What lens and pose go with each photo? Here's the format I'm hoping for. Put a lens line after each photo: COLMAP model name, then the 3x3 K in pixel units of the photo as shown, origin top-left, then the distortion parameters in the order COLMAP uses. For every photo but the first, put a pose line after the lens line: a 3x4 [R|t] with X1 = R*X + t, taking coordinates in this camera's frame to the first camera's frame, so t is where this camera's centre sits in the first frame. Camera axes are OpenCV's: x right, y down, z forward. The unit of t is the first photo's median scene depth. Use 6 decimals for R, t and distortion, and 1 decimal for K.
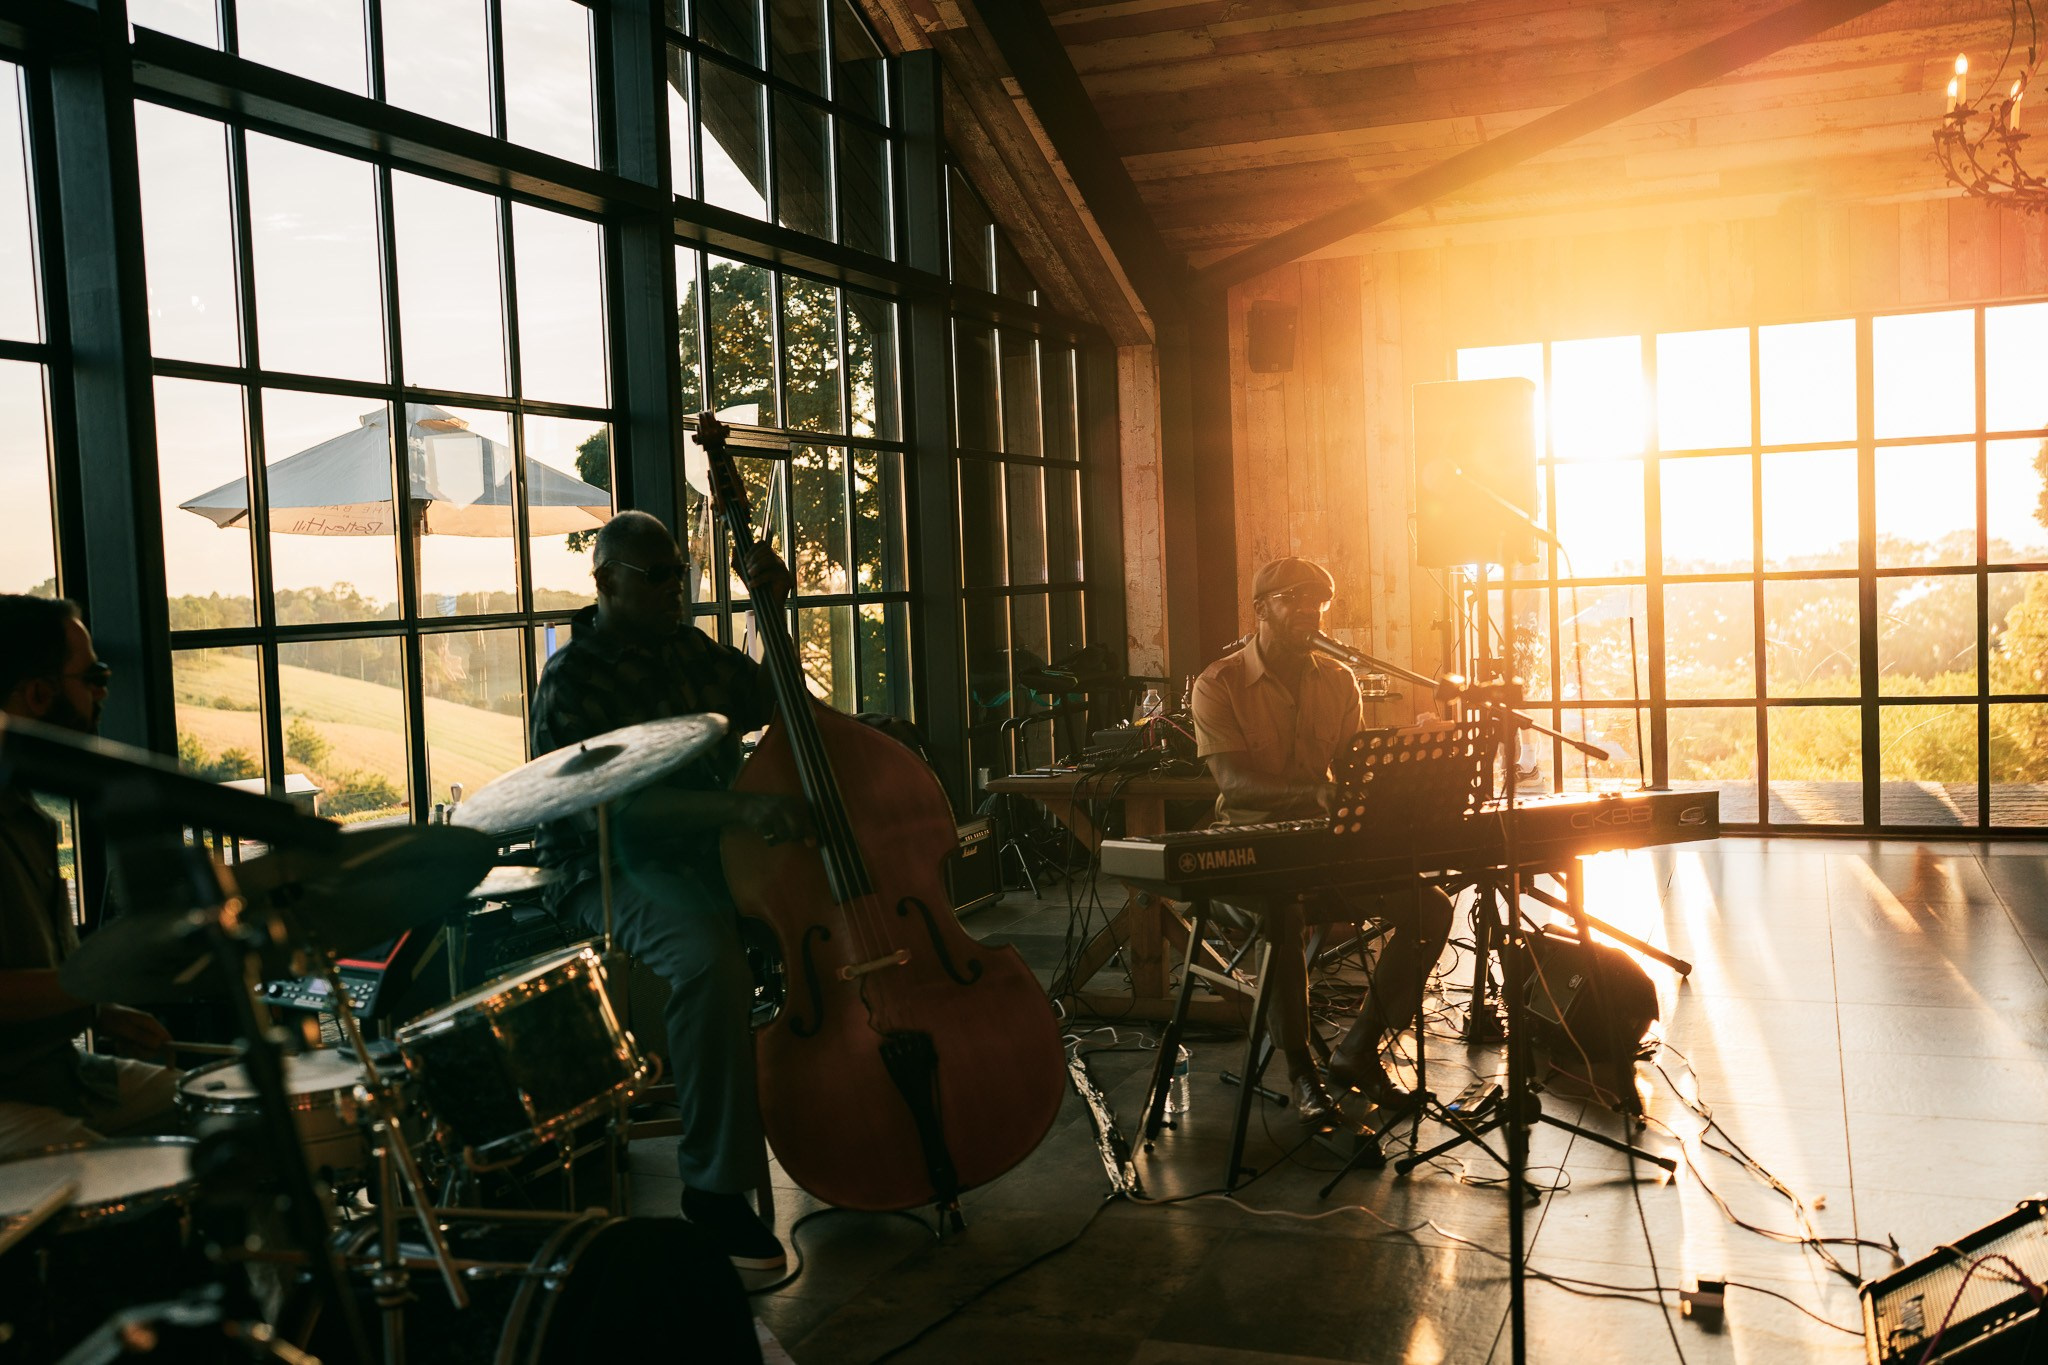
lens RADIAL K [[1947.0, 0, 1040.9], [0, 1947.0, 666.7], [0, 0, 1]] dist [0.003256, 0.000000]
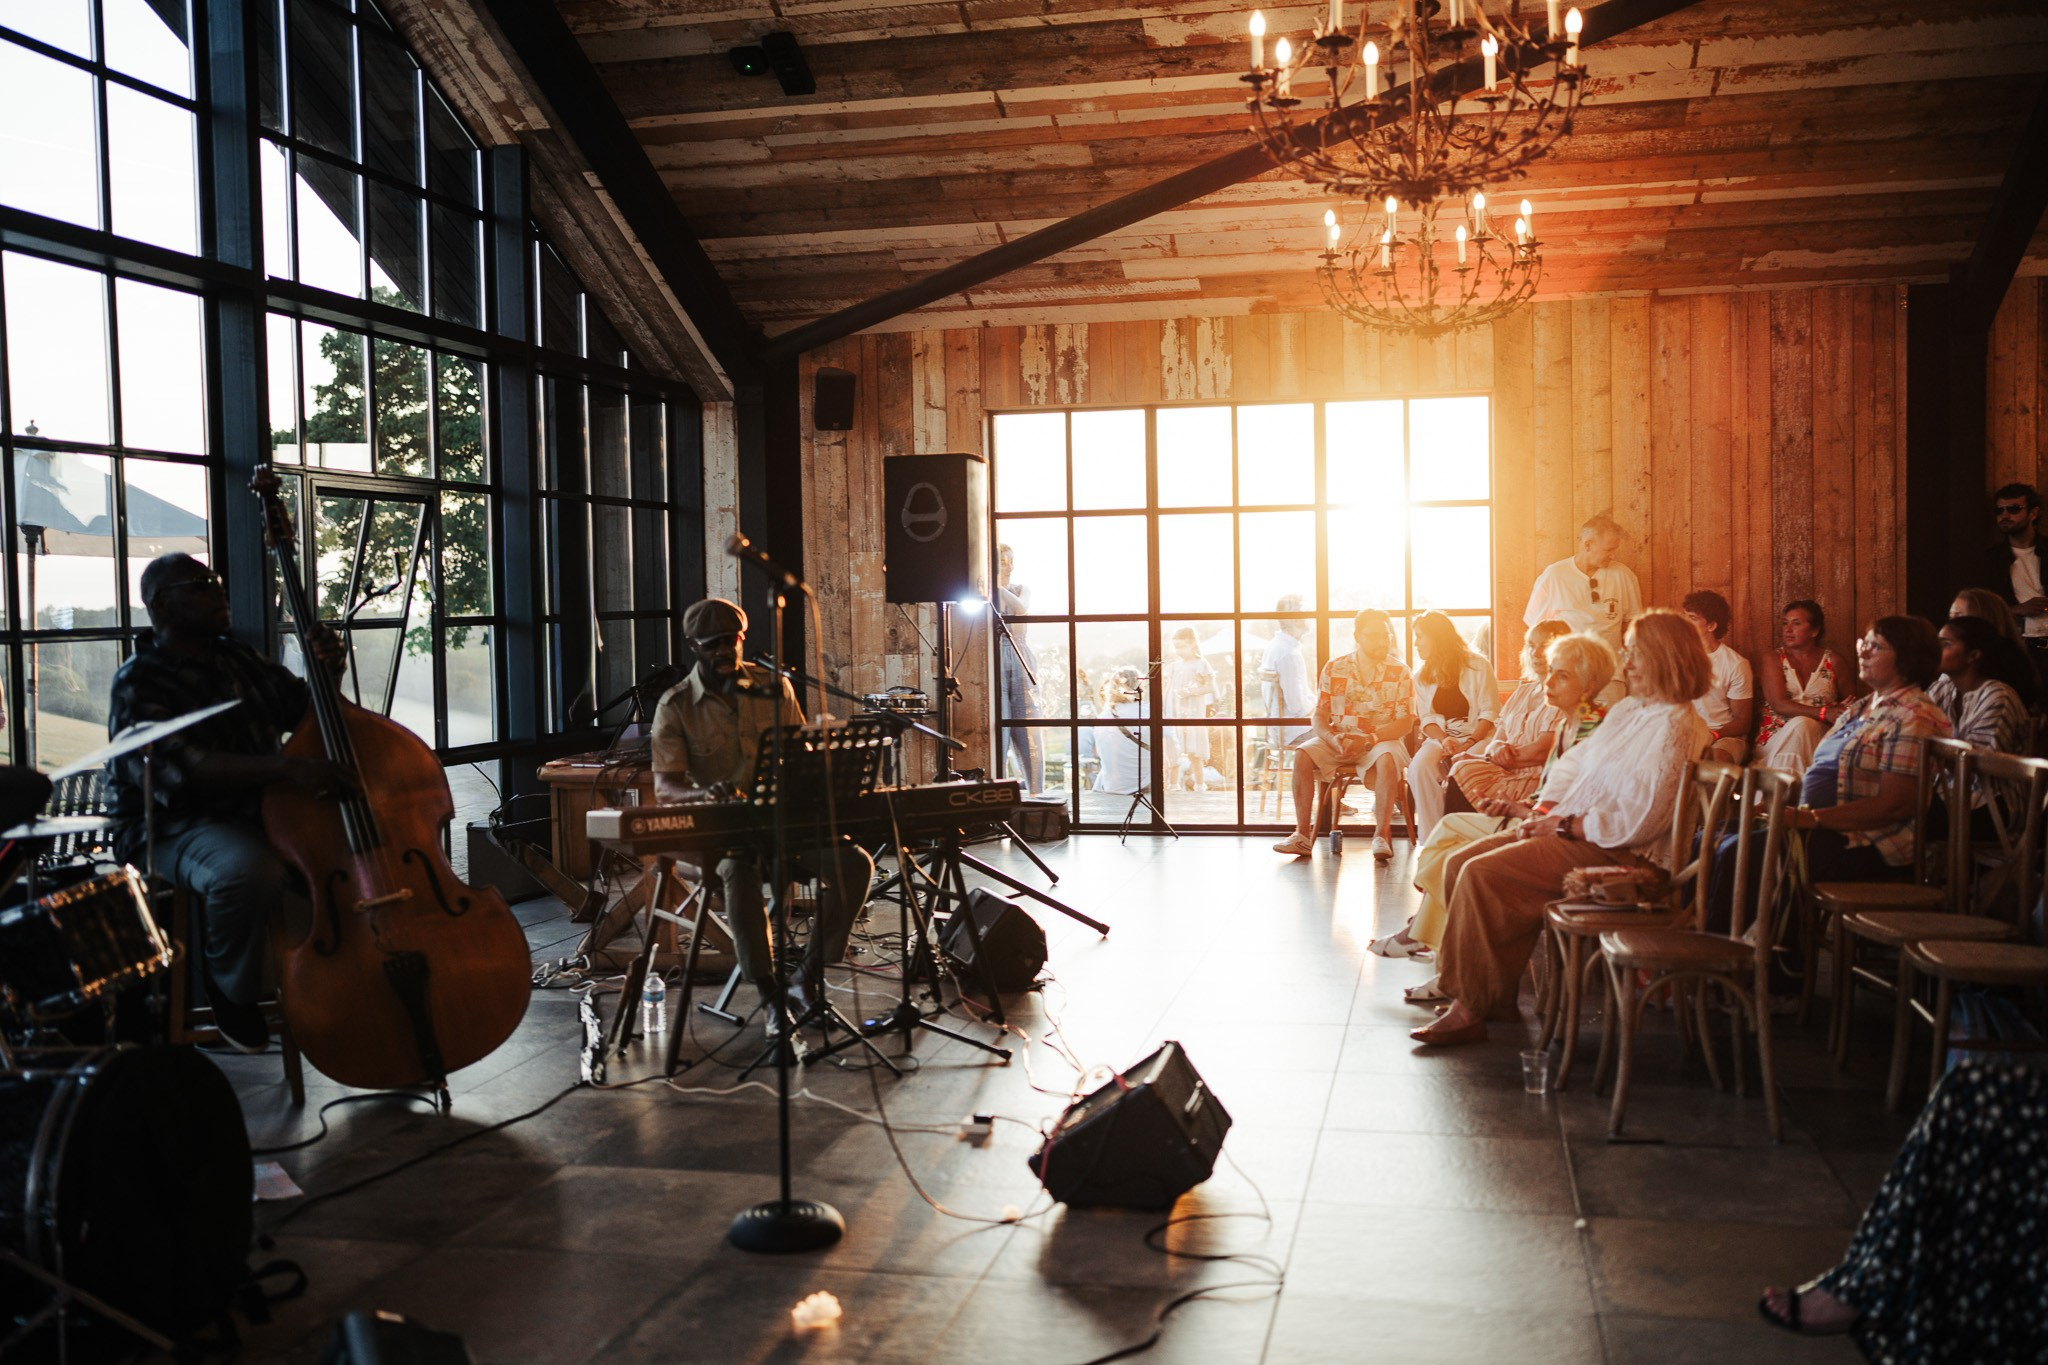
lens RADIAL K [[1947.0, 0, 1019.7], [0, 1947.0, 663.0], [0, 0, 1]] dist [0.003256, 0.000000]
pose [[0.988795, 0.014470, 0.148577, 0.084163], [-0.012000, 0.999775, -0.017507, 0.006818], [-0.148797, 0.015528, 0.988746, -0.213965]]
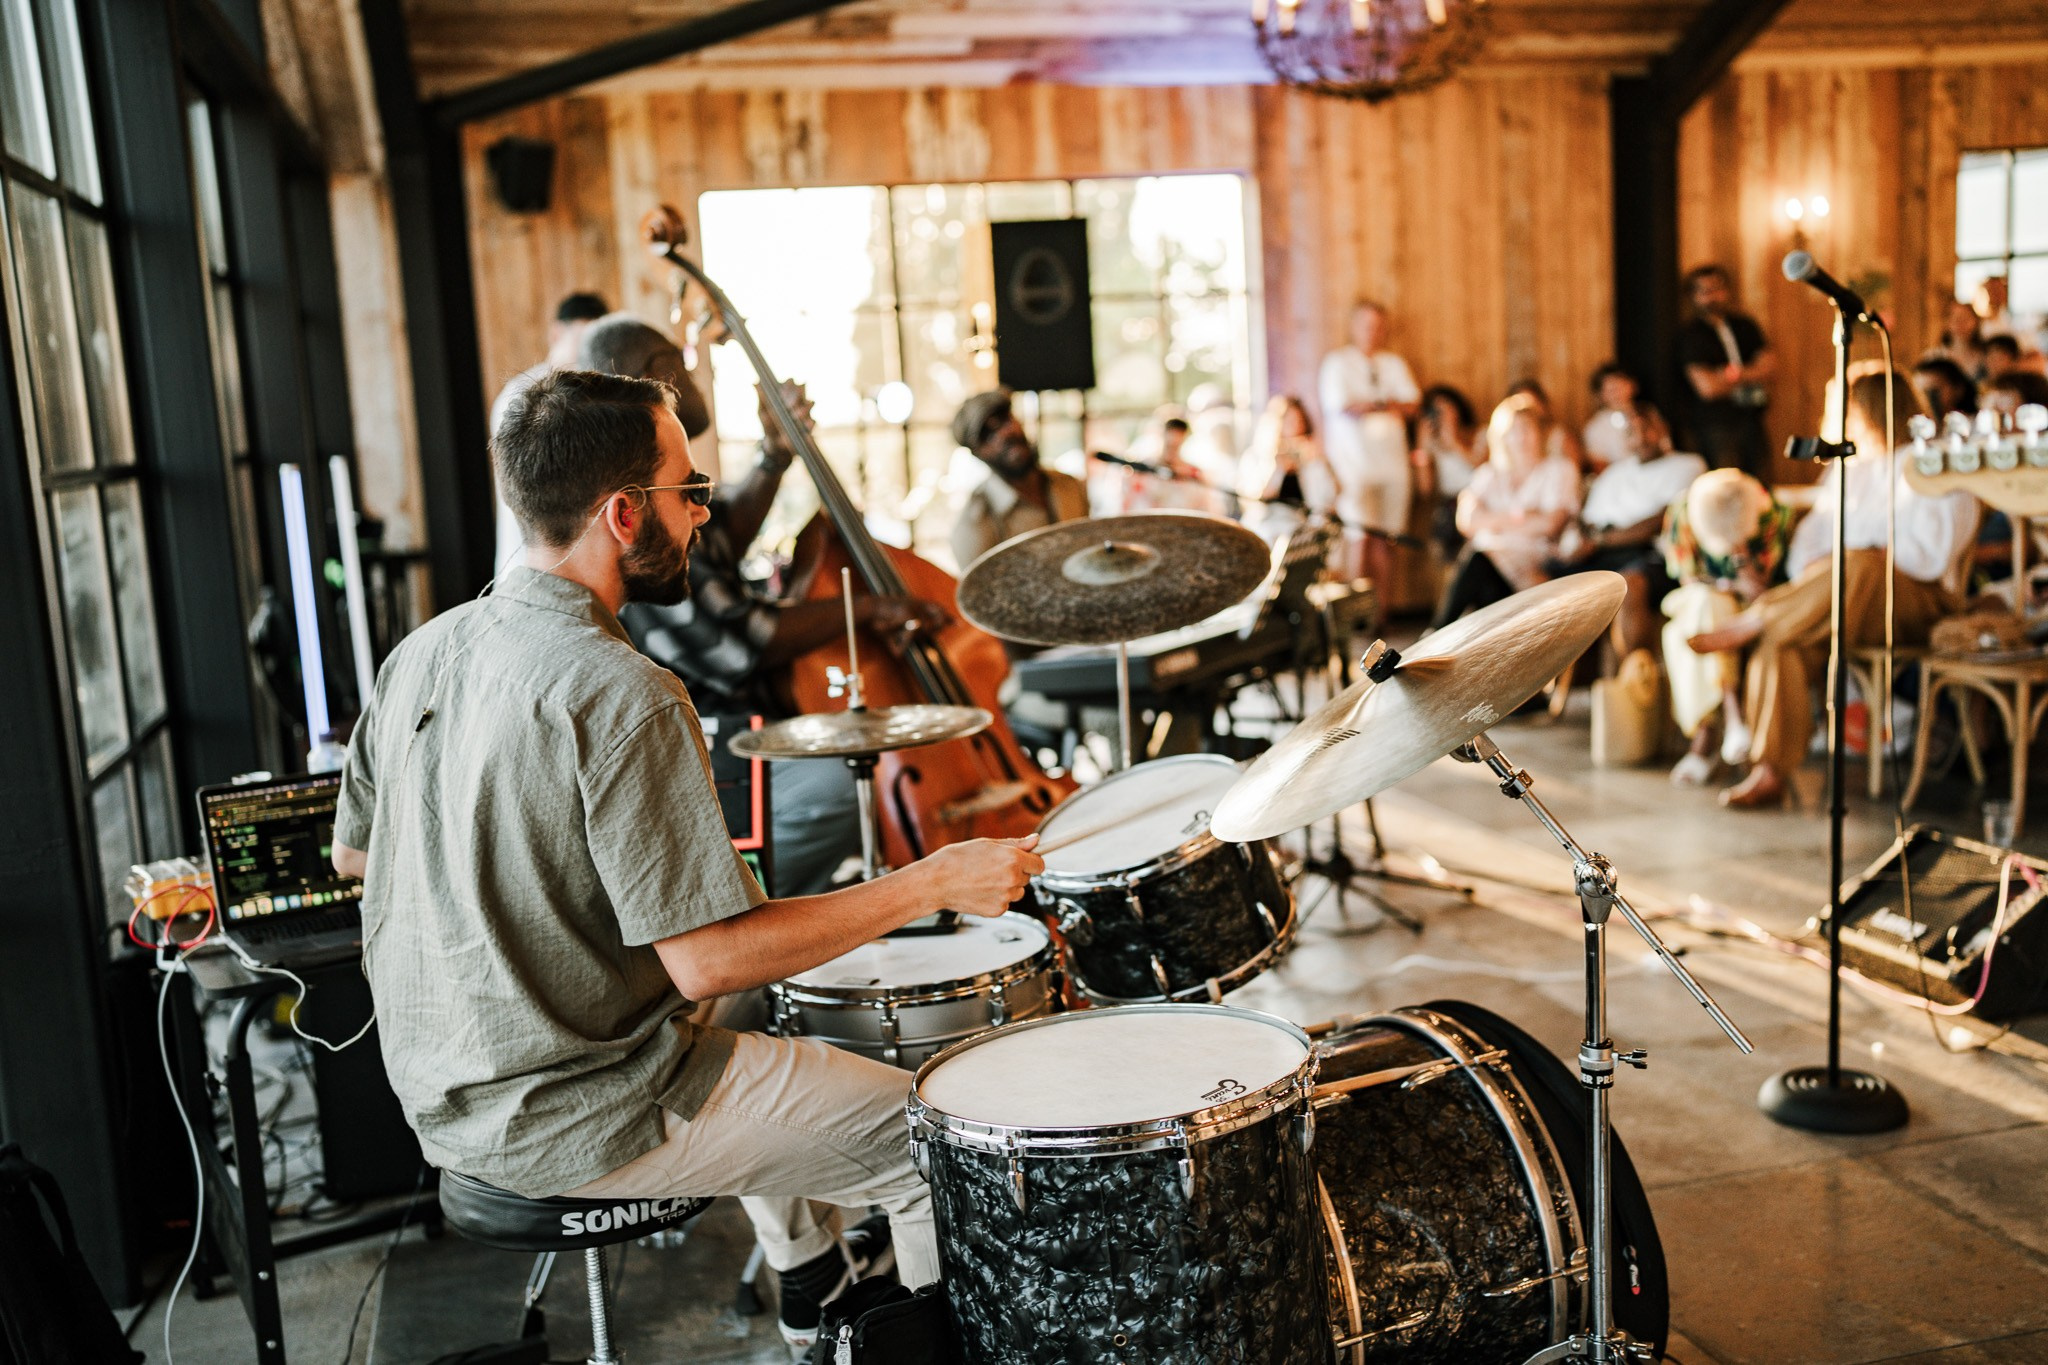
lens RADIAL K [[1947.0, 0, 1027.3], [0, 1947.0, 688.9], [0, 0, 1]] dist [0.003256, 0.000000]
pose [[0.813020, -0.095432, 0.574362, -0.359033], [0.056029, 0.994721, 0.085966, 0.013393], [-0.579534, -0.037711, 0.814075, 0.131410]]
